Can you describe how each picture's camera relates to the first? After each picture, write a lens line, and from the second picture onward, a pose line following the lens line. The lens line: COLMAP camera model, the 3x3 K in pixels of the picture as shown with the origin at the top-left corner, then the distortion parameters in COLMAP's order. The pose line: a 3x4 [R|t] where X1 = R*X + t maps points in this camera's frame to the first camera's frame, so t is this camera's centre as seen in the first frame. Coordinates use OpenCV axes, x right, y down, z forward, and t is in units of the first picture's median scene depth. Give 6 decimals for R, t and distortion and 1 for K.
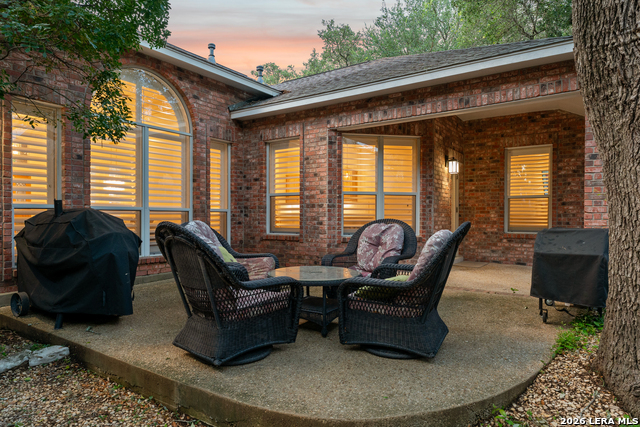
lens RADIAL K [[398.2, 0, 321.3], [0, 398.2, 213.7], [0, 0, 1]] dist [-0.000739, -0.006037]
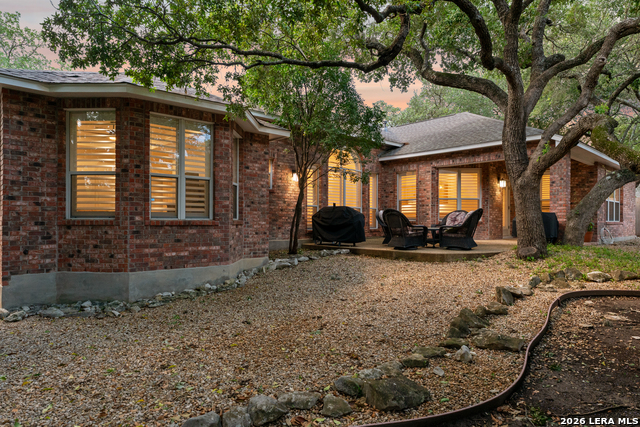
lens RADIAL K [[398.2, 0, 315.5], [0, 398.2, 215.0], [0, 0, 1]] dist [-0.000739, -0.006037]
pose [[0.971556, -0.001691, -0.236804, -0.071861], [-0.000112, 0.999971, -0.007603, 0.042101], [0.236810, 0.007413, 0.971528, -1.030073]]
